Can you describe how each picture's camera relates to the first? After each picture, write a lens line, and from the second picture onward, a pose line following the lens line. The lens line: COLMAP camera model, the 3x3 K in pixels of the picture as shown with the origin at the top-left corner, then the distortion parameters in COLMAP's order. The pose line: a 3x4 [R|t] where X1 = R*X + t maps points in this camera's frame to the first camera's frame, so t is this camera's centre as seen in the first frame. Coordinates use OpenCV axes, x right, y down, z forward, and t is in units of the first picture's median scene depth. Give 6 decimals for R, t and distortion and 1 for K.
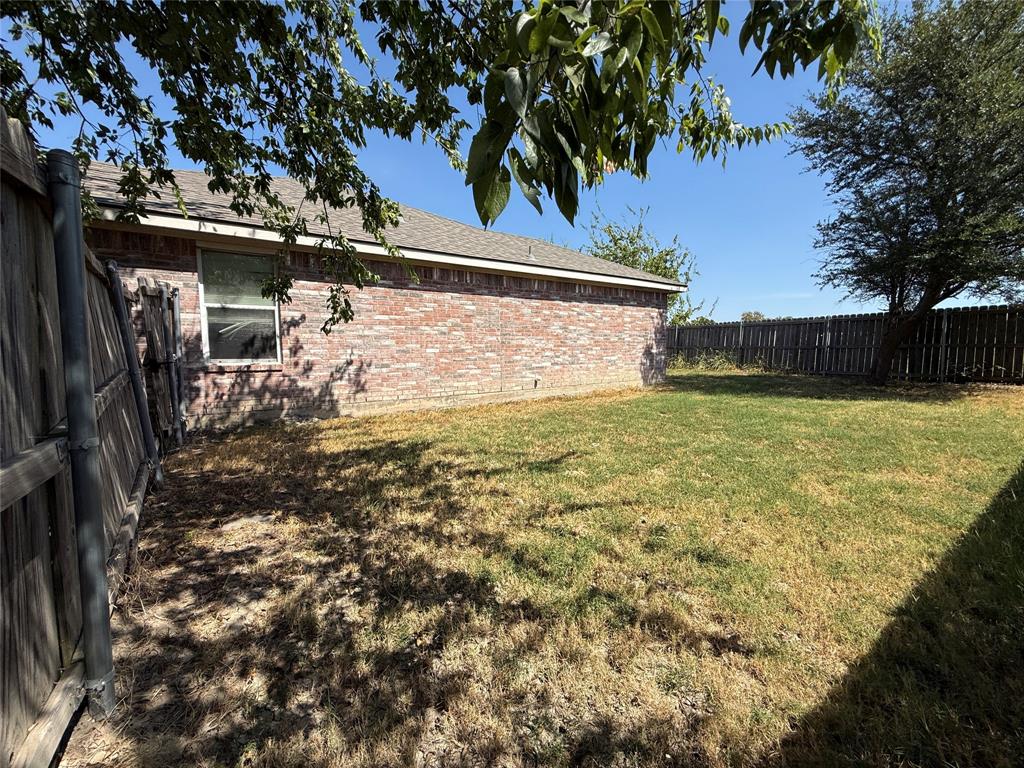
lens RADIAL K [[408.3, 0, 505.5], [0, 408.3, 381.8], [0, 0, 1]] dist [-0.002850, 0.000787]
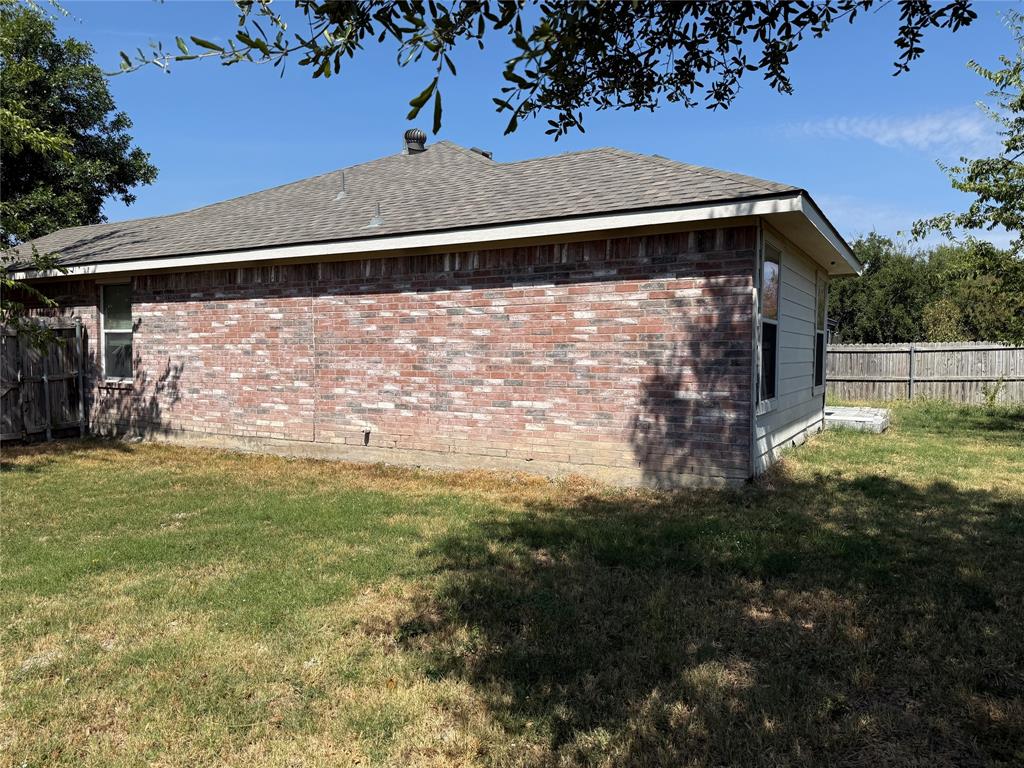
lens RADIAL K [[718.9, 0, 524.2], [0, 718.9, 406.1], [0, 0, 1]] dist [0.067095, -0.004659]
pose [[0.444195, 0.058445, -0.894022, 1.304343], [-0.094365, 0.995372, 0.018186, -0.094797], [0.890947, 0.076286, 0.447654, 0.872800]]
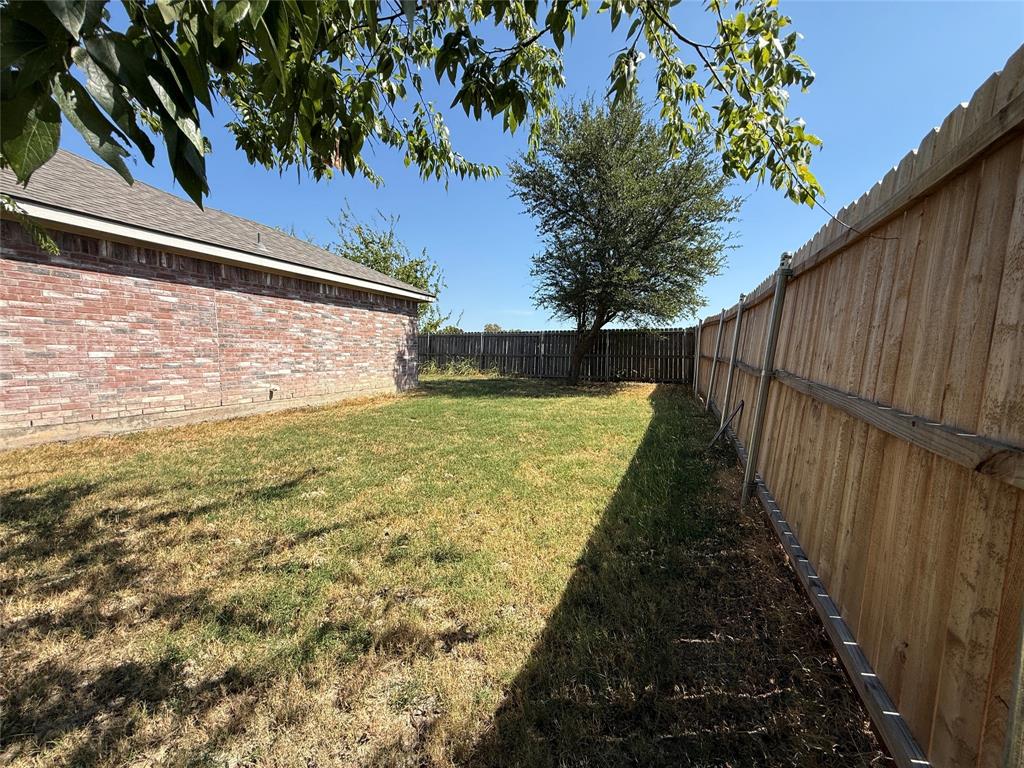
lens RADIAL K [[408.3, 0, 508.5], [0, 408.3, 381.8], [0, 0, 1]] dist [-0.002850, 0.000787]
pose [[0.838549, -0.021380, 0.544406, 0.031209], [0.027739, 0.999609, -0.003469, -0.005705], [-0.544119, 0.018010, 0.838815, 0.006624]]
